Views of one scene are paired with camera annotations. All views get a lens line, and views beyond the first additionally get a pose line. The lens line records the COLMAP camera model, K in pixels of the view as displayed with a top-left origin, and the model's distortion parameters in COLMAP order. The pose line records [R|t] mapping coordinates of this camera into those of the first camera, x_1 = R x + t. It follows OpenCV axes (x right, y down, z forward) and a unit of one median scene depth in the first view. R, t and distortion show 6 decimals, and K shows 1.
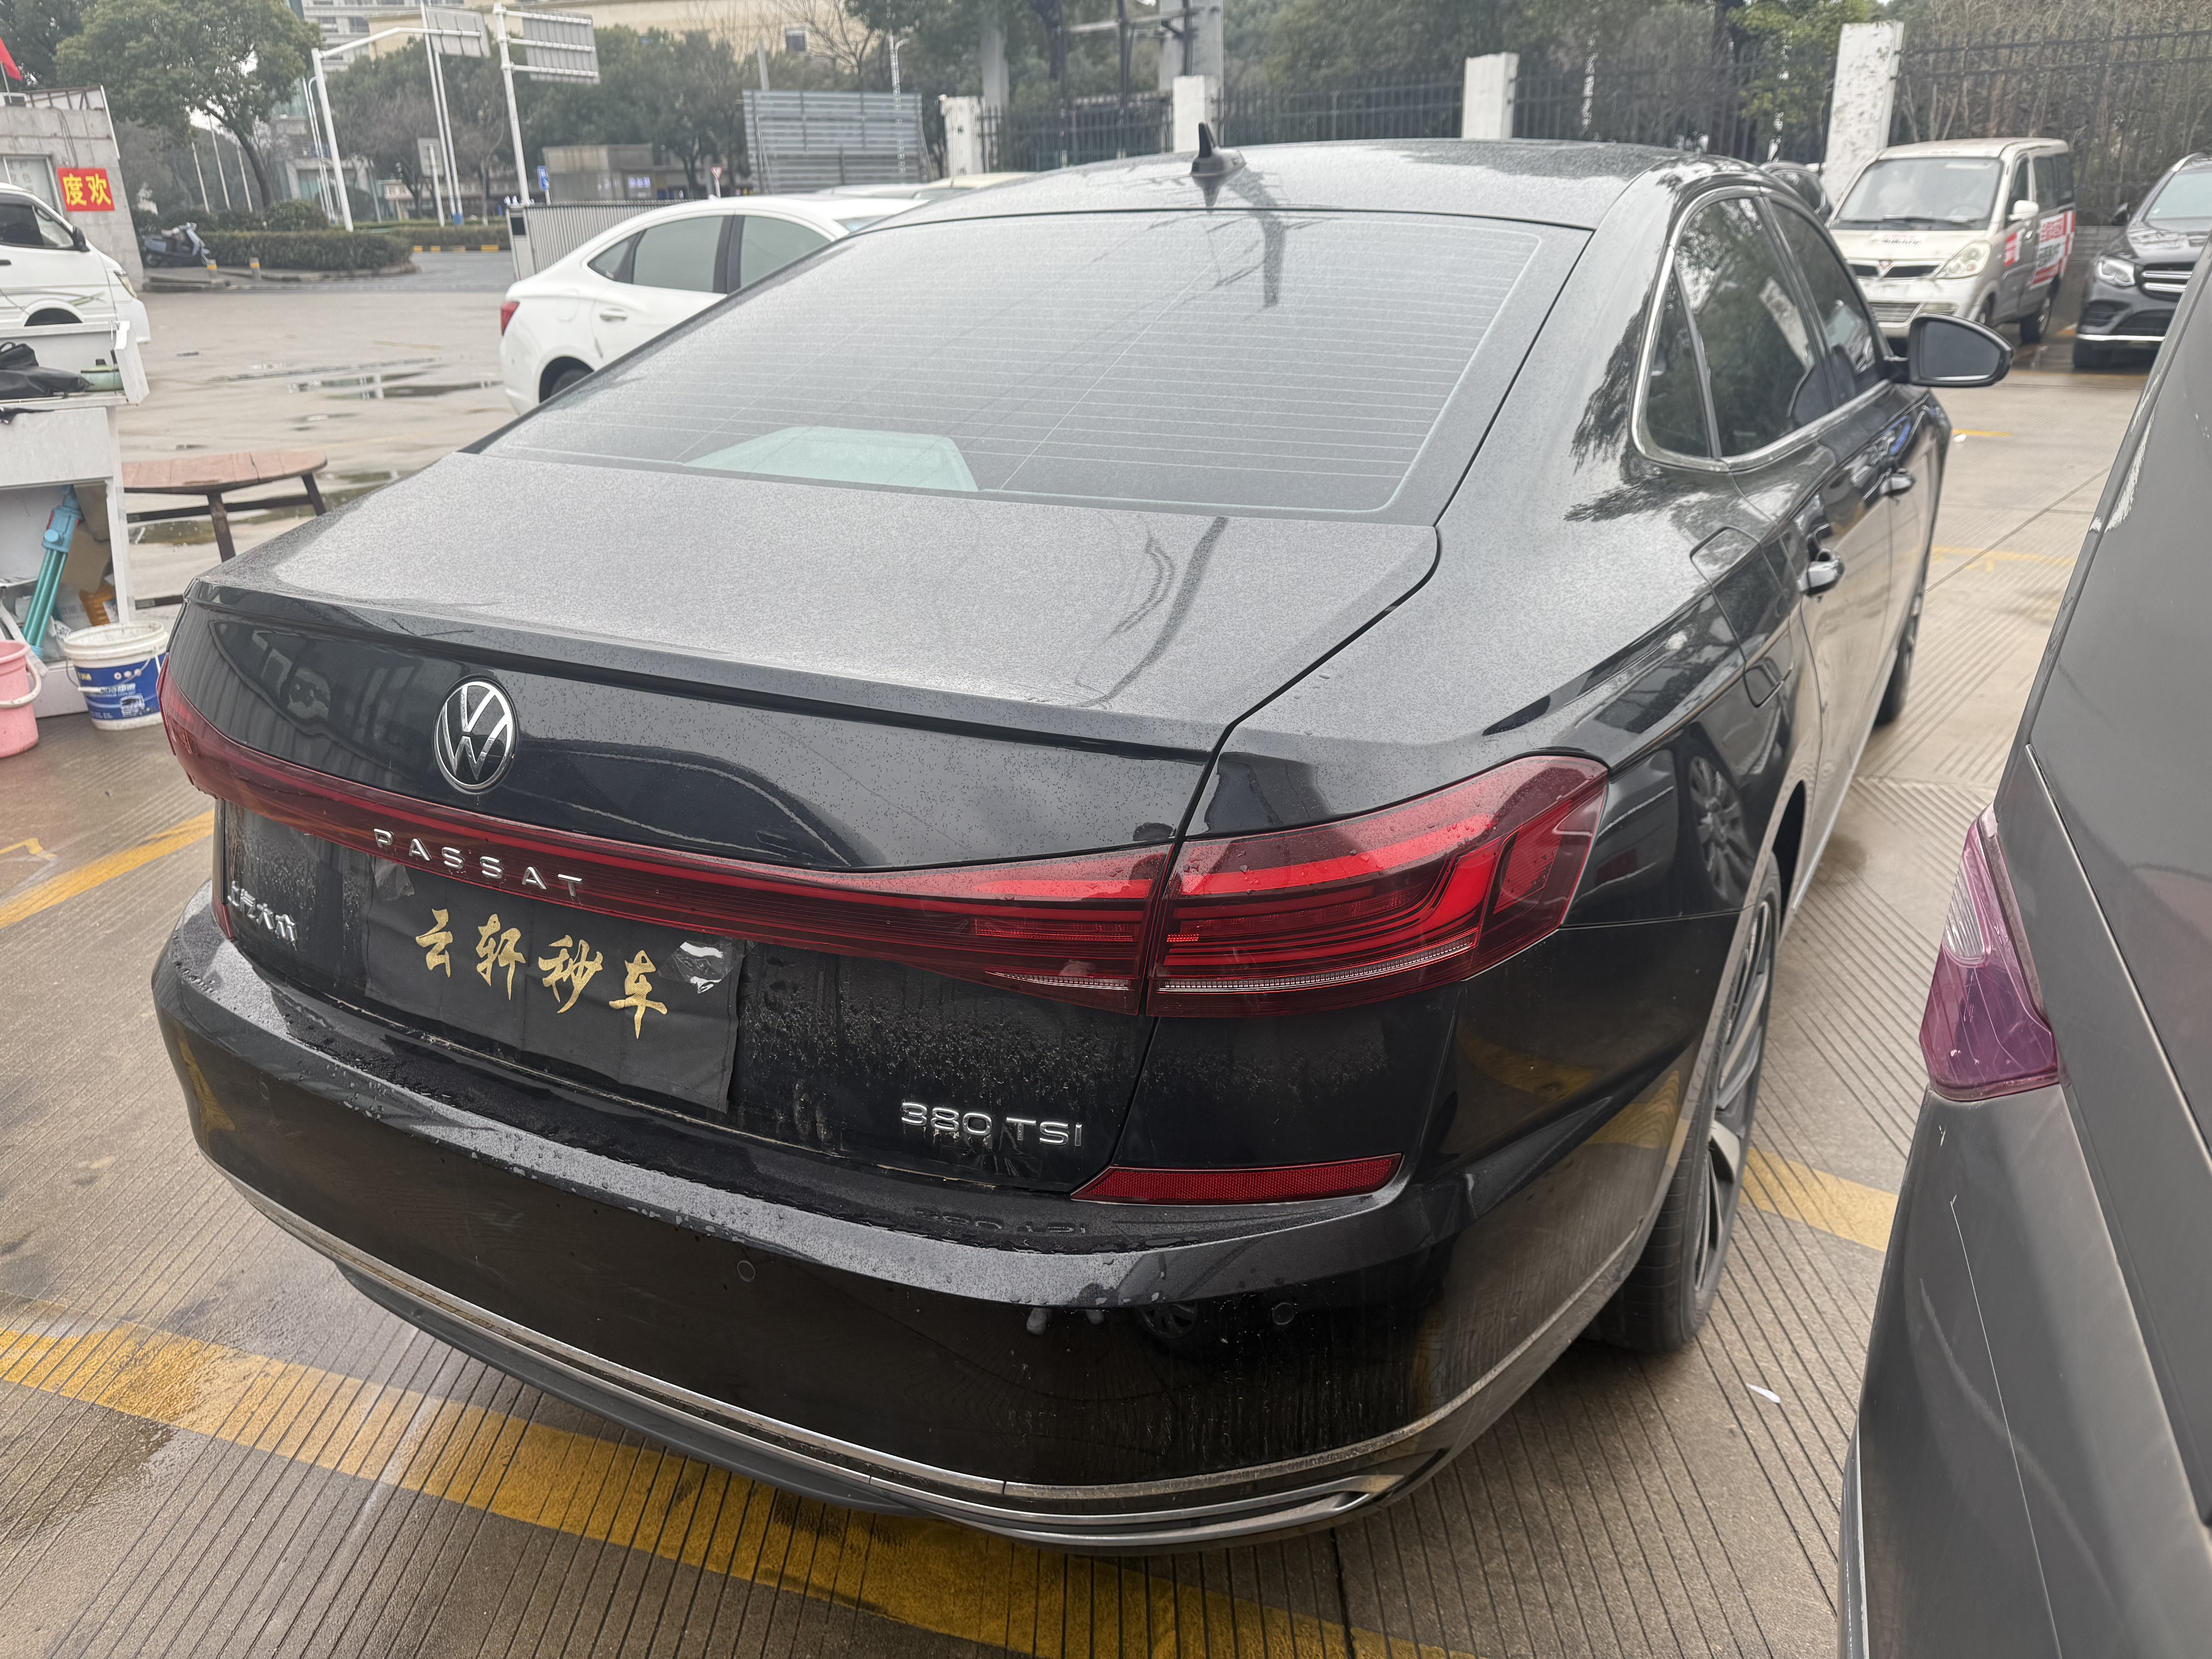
lens RADIAL K [[1669.0, 0, 1123.1], [0, 1669.0, 832.3], [0, 0, 1]] dist [0.022764, -0.025501]
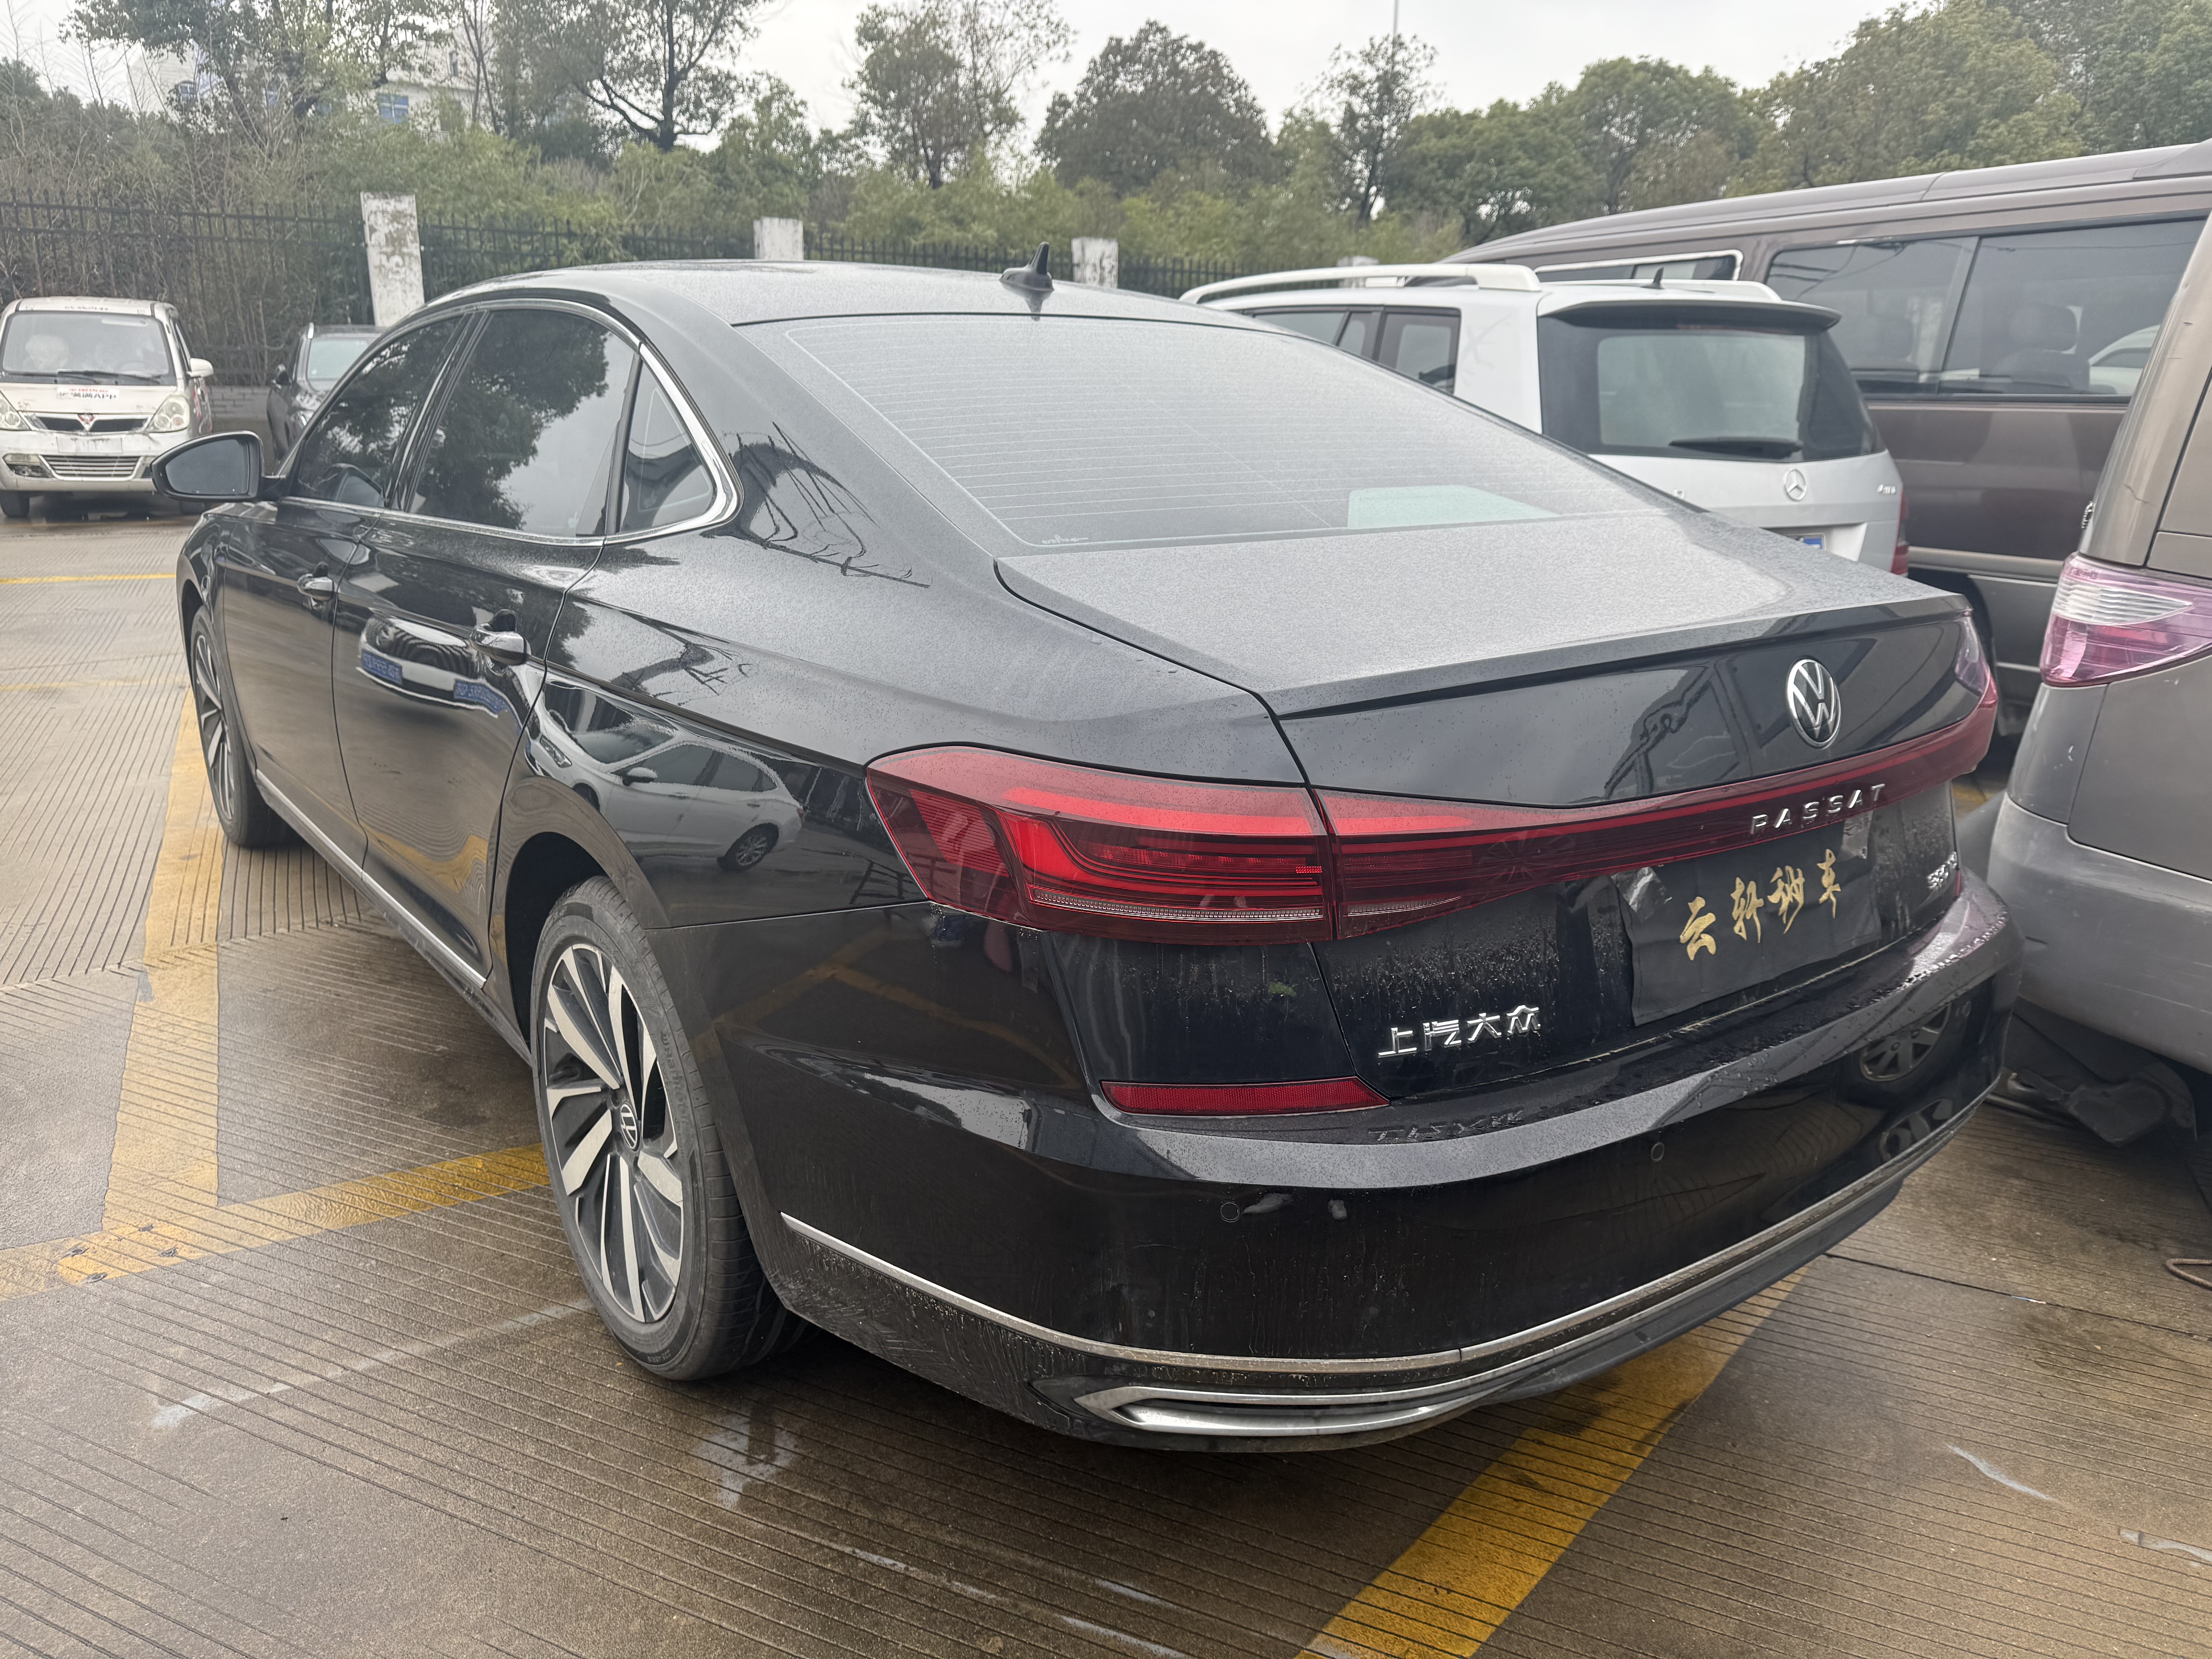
lens RADIAL K [[1669.0, 0, 1125.5], [0, 1669.0, 827.2], [0, 0, 1]] dist [0.022764, -0.025501]
pose [[0.390657, -0.215617, 0.894928, -1.522708], [0.301167, 0.948616, 0.097086, -0.216961], [-0.869877, 0.231596, 0.435521, 0.831678]]
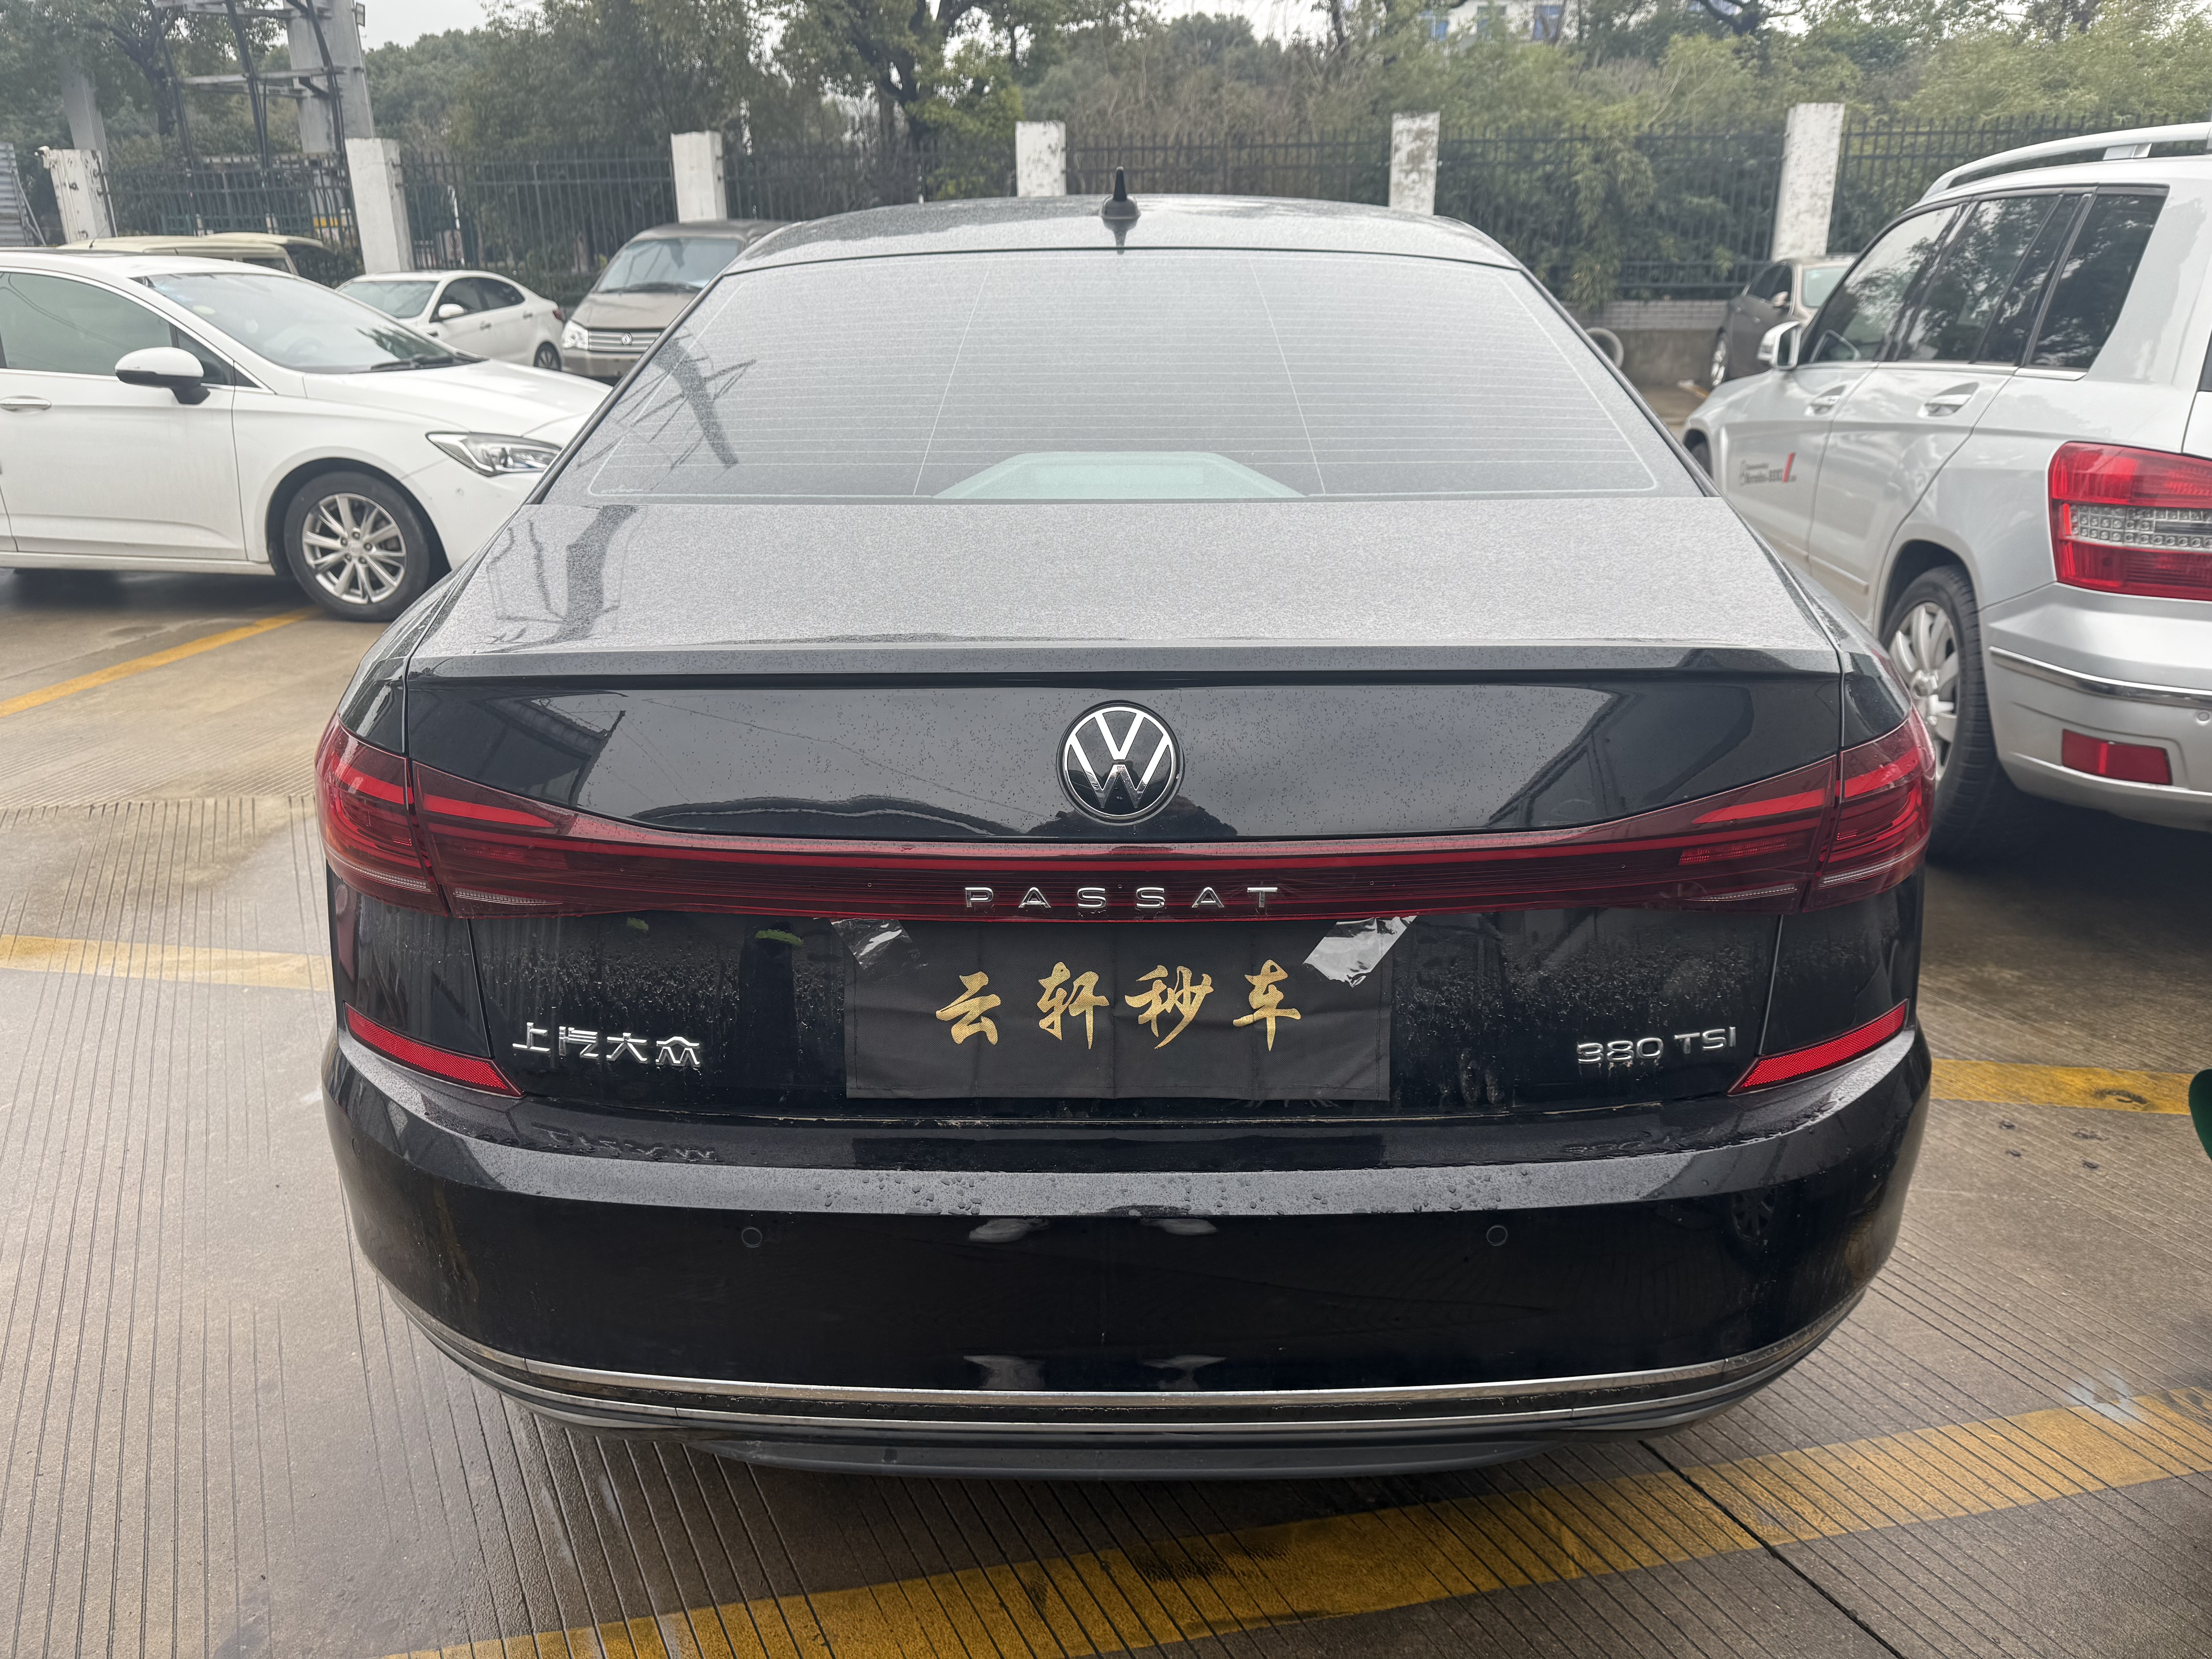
lens RADIAL K [[1669.0, 0, 1116.0], [0, 1669.0, 823.4], [0, 0, 1]] dist [0.022764, -0.025501]
pose [[0.878078, -0.139025, 0.457877, -0.742342], [0.160378, 0.987024, -0.007869, -0.014672], [-0.450842, 0.080343, 0.888981, 0.145986]]
